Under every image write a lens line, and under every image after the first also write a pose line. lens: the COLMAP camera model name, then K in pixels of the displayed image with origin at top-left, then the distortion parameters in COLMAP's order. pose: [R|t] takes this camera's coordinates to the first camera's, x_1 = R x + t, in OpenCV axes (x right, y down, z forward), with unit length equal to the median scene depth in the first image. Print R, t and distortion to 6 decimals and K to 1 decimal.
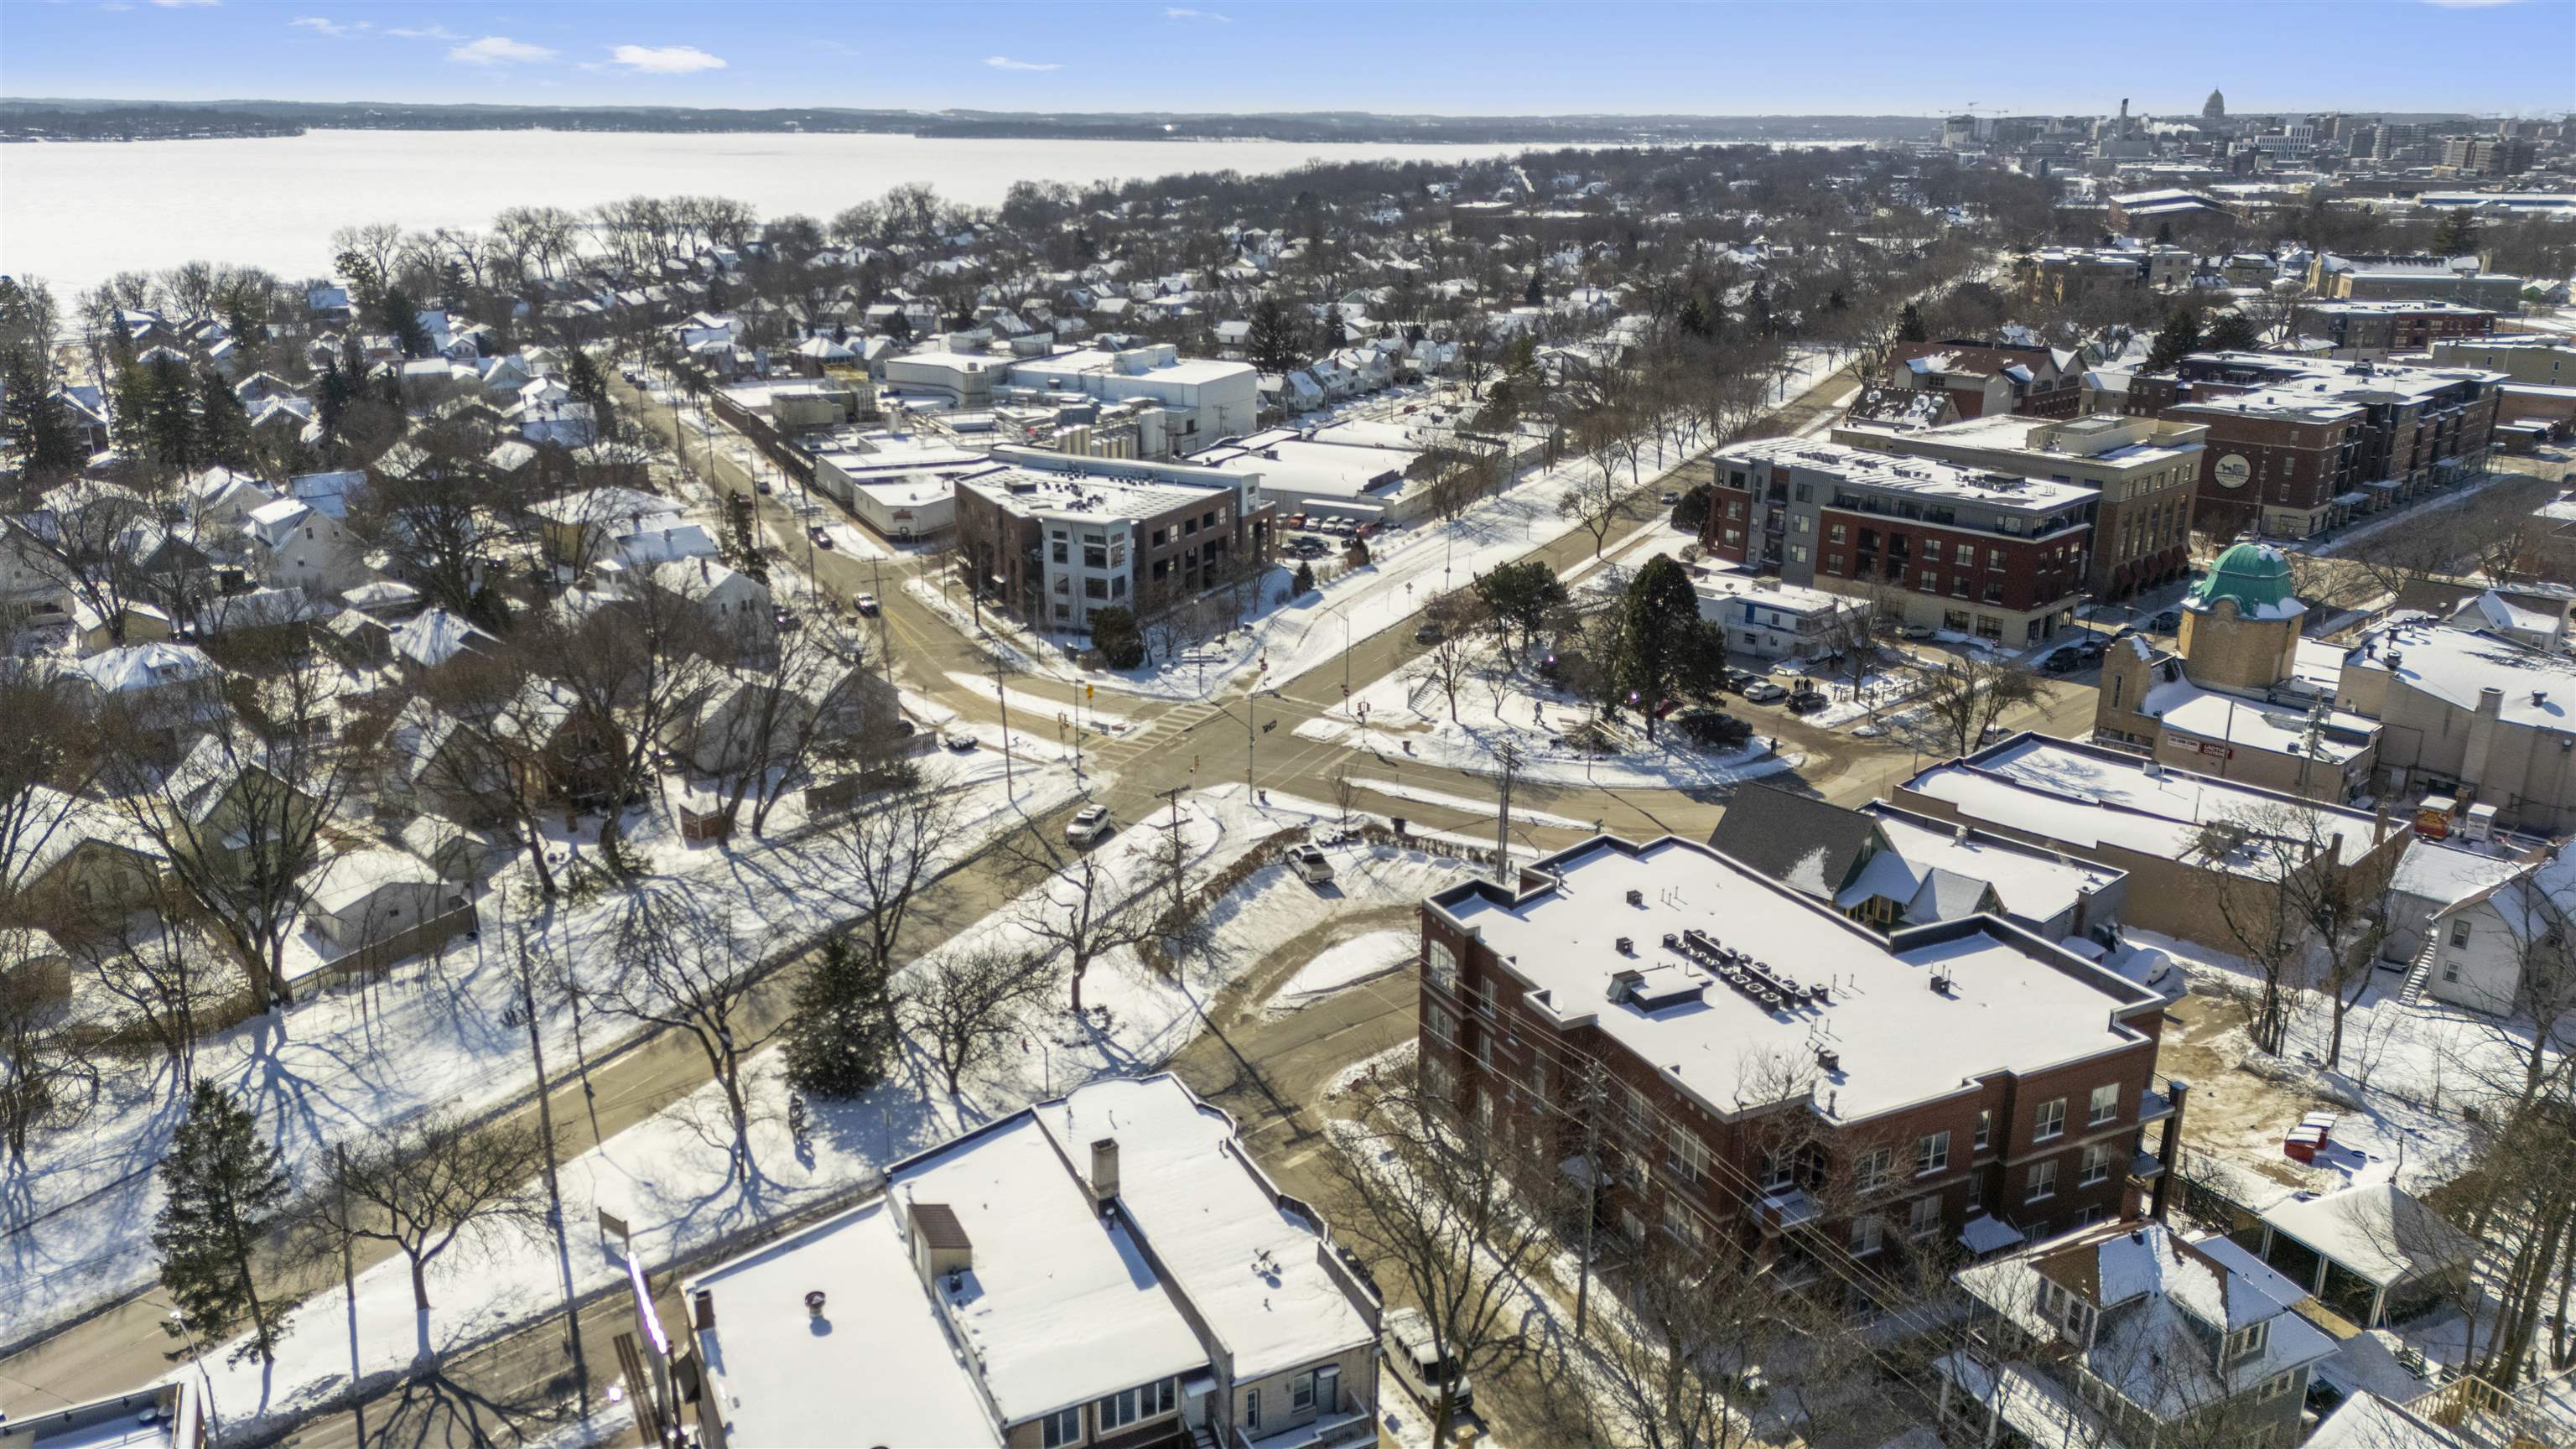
lens RADIAL K [[1836.5, 0, 1297.3], [0, 1836.5, 716.4], [0, 0, 1]] dist [0.072510, -0.051521]
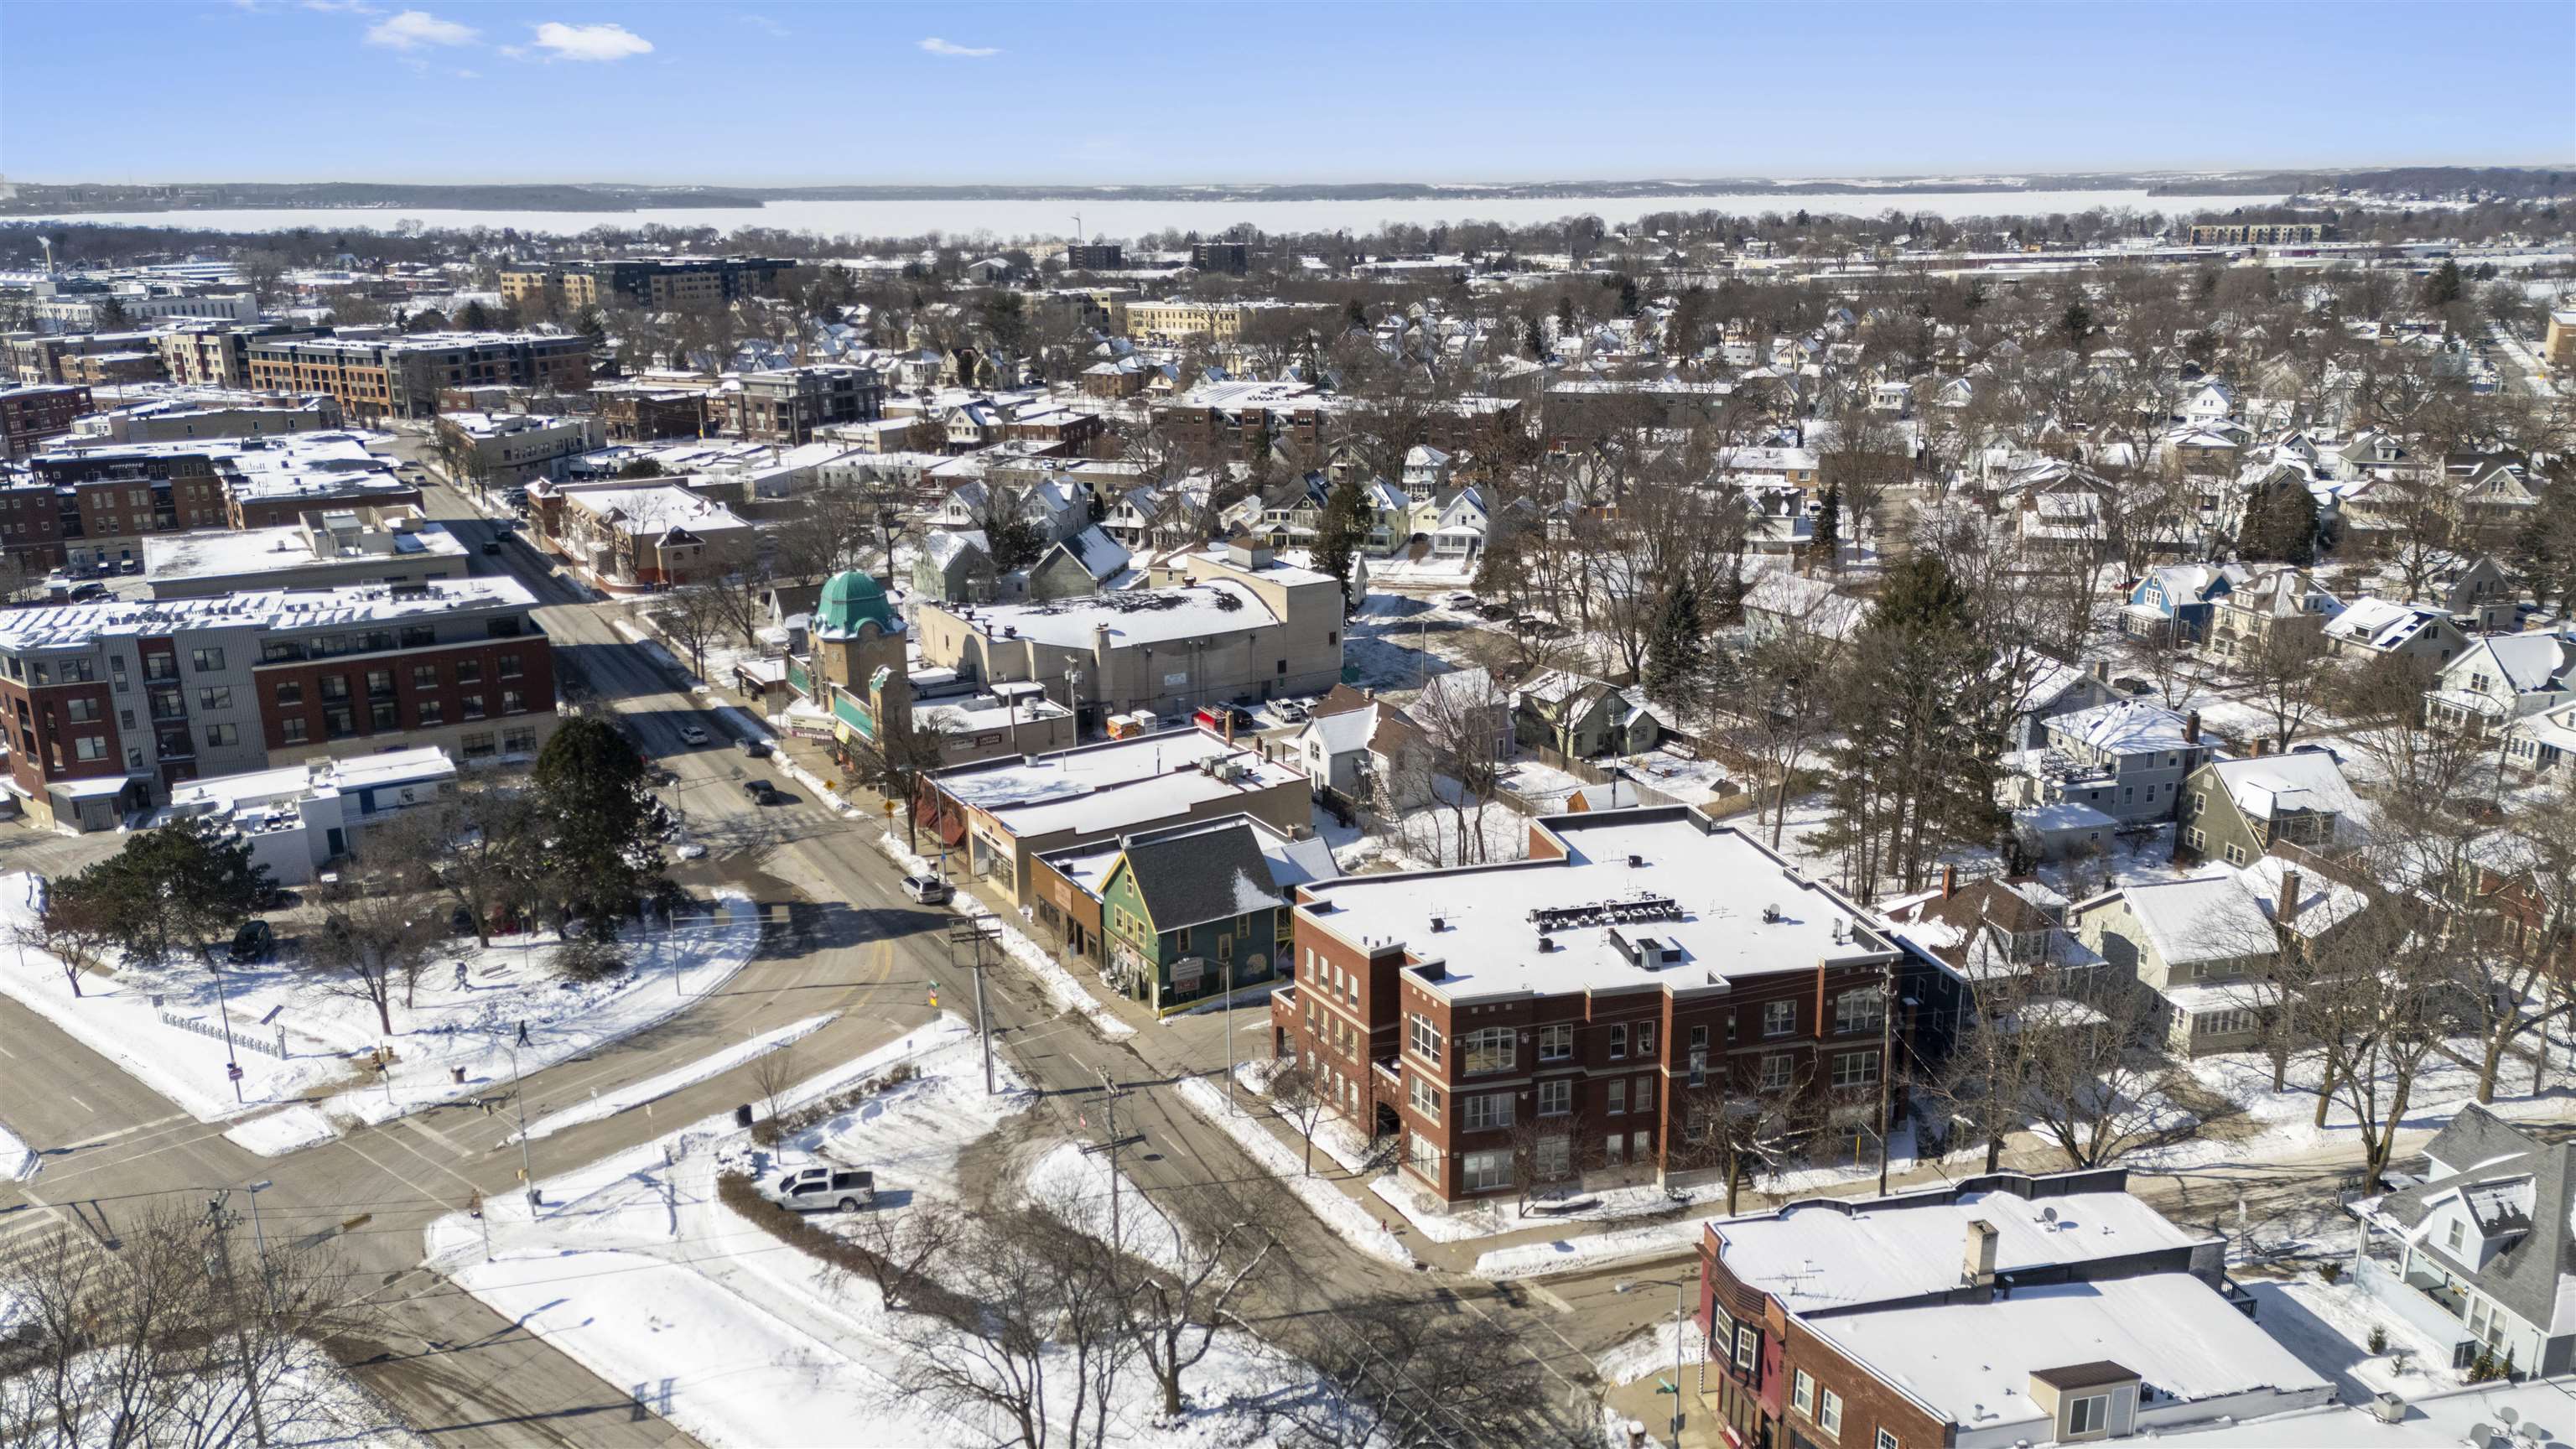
lens RADIAL K [[1836.5, 0, 1294.2], [0, 1836.5, 706.2], [0, 0, 1]] dist [0.072510, -0.051521]
pose [[0.212046, -0.258273, 0.942513, -0.530136], [0.303492, 0.934162, 0.187705, -0.159648], [-0.928940, 0.246243, 0.276469, 0.539891]]
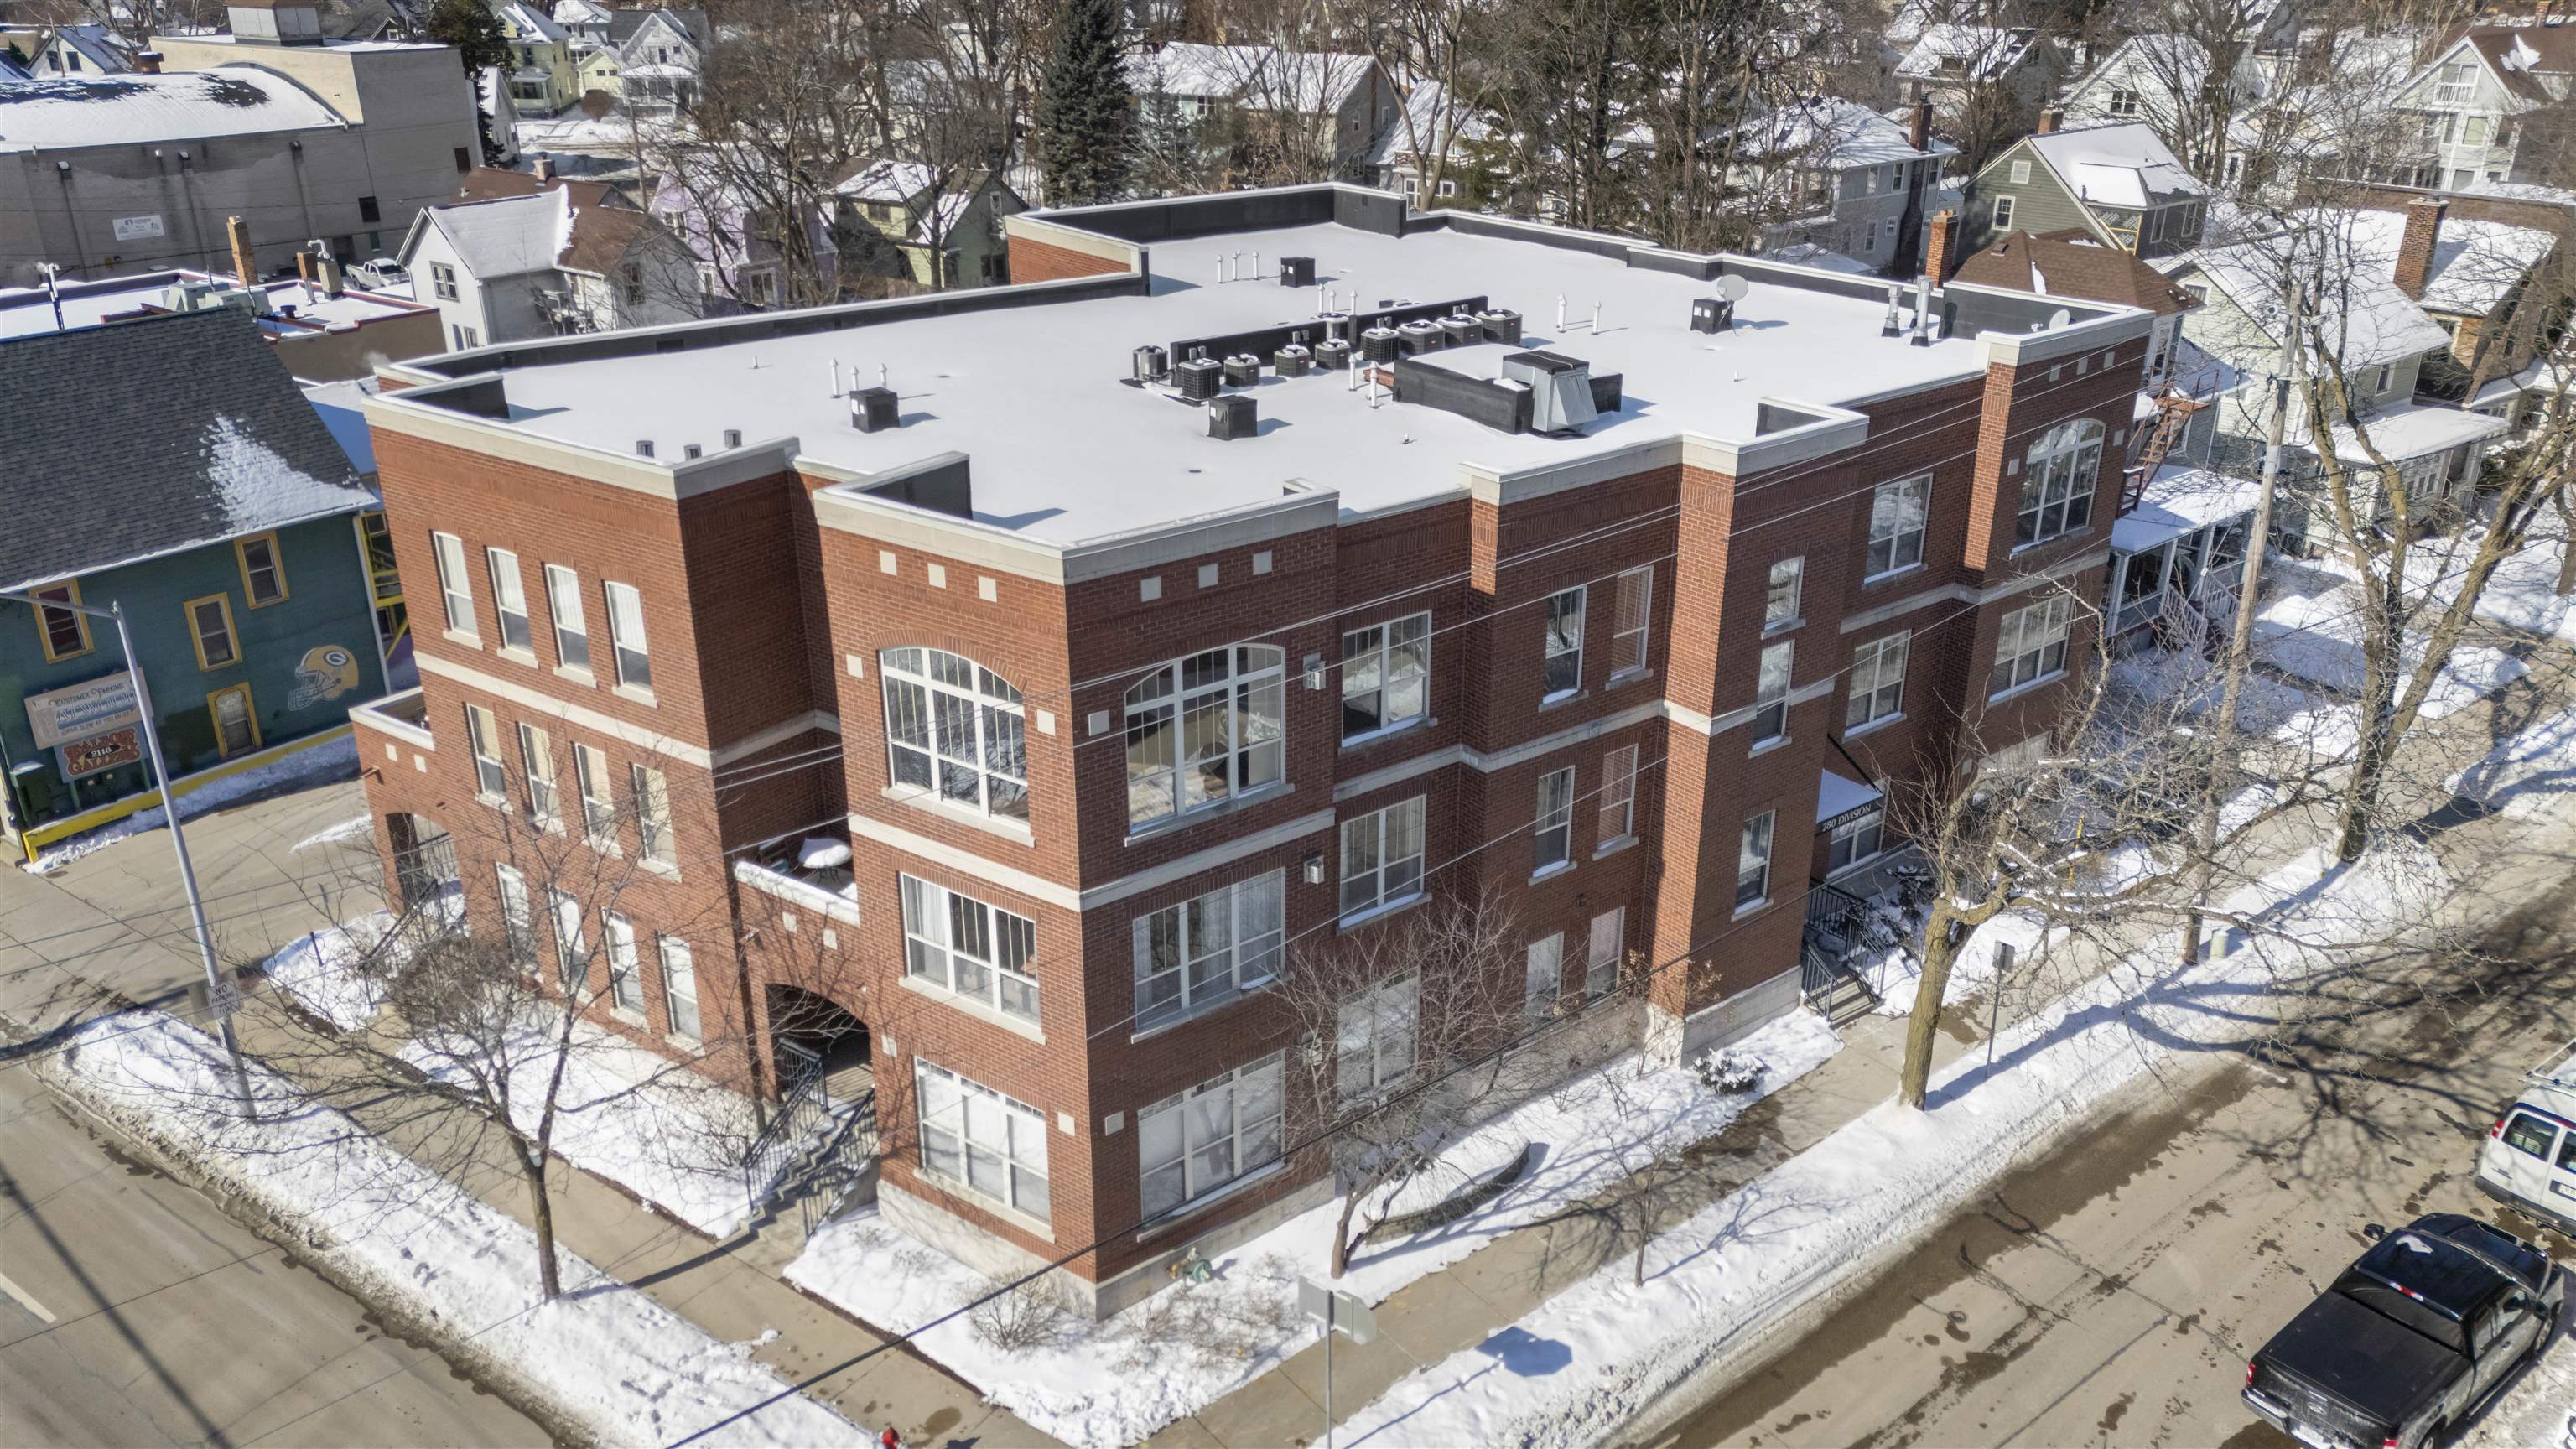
lens RADIAL K [[1836.5, 0, 1293.3], [0, 1836.5, 715.0], [0, 0, 1]] dist [0.072510, -0.051521]
pose [[-0.210335, -0.380060, 0.900730, -0.091780], [0.292239, 0.854770, 0.428910, 0.022856], [-0.932928, 0.353443, -0.068720, 0.689437]]
